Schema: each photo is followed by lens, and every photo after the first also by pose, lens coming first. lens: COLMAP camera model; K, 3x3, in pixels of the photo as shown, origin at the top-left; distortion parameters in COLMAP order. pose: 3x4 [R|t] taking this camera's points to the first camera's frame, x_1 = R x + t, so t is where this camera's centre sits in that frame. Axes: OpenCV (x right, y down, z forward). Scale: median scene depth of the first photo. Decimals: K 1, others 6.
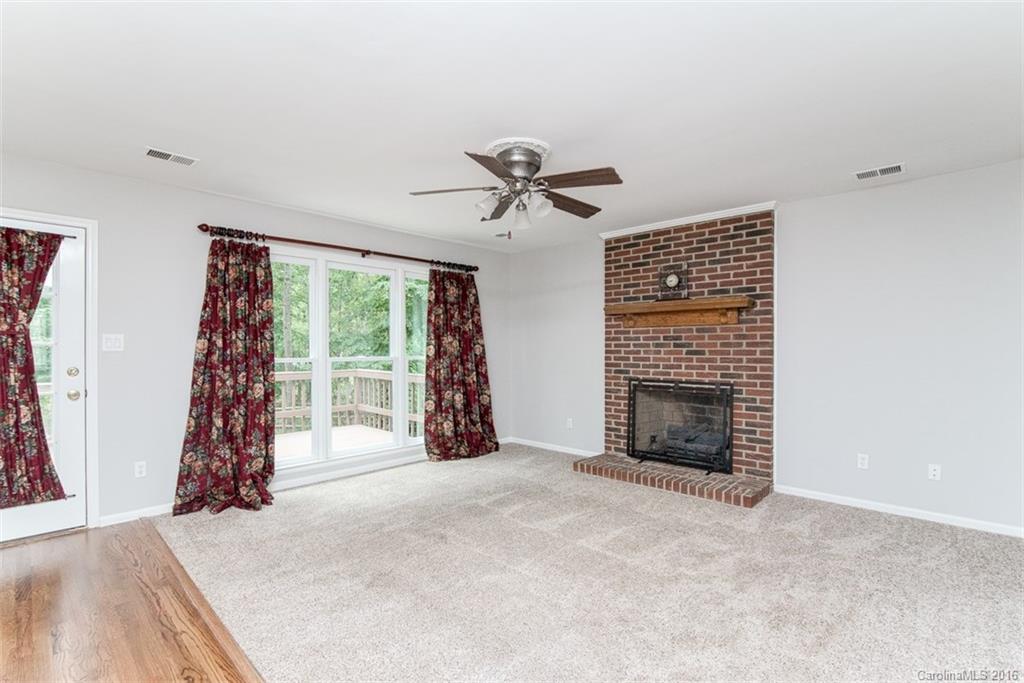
lens RADIAL K [[471.7, 0, 501.8], [0, 471.7, 342.9], [0, 0, 1]] dist [-0.014949, 0.000250]
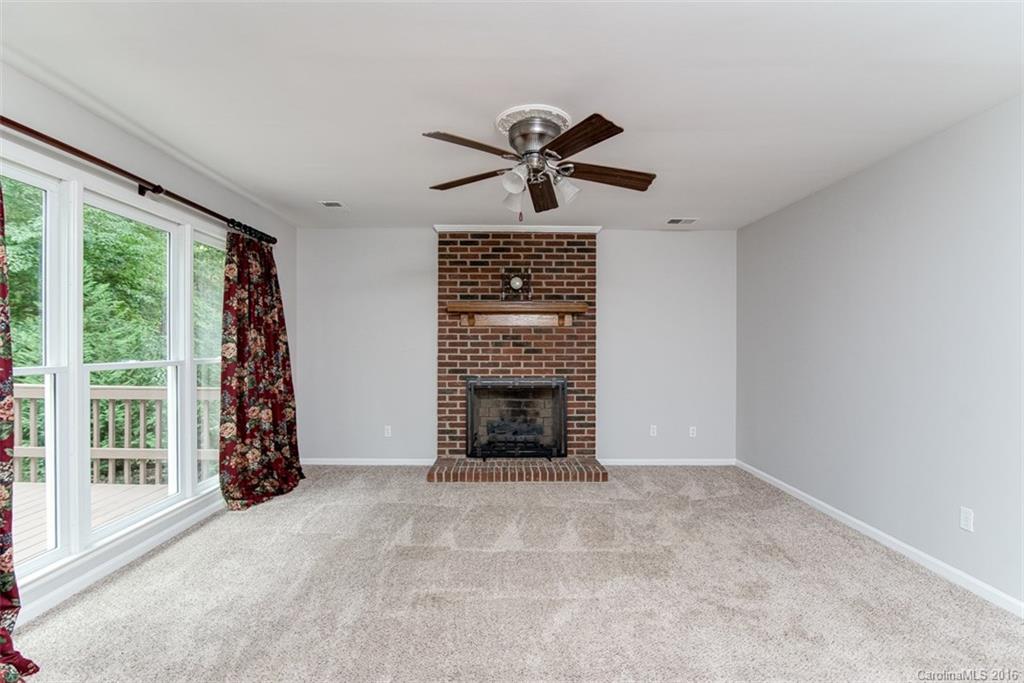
lens RADIAL K [[471.7, 0, 501.8], [0, 471.7, 342.9], [0, 0, 1]] dist [-0.014949, 0.000250]
pose [[0.713353, 0.005715, 0.700781, -0.370125], [-0.009840, 0.999950, 0.001862, 0.000068], [-0.700735, -0.008224, 0.713374, 0.247470]]
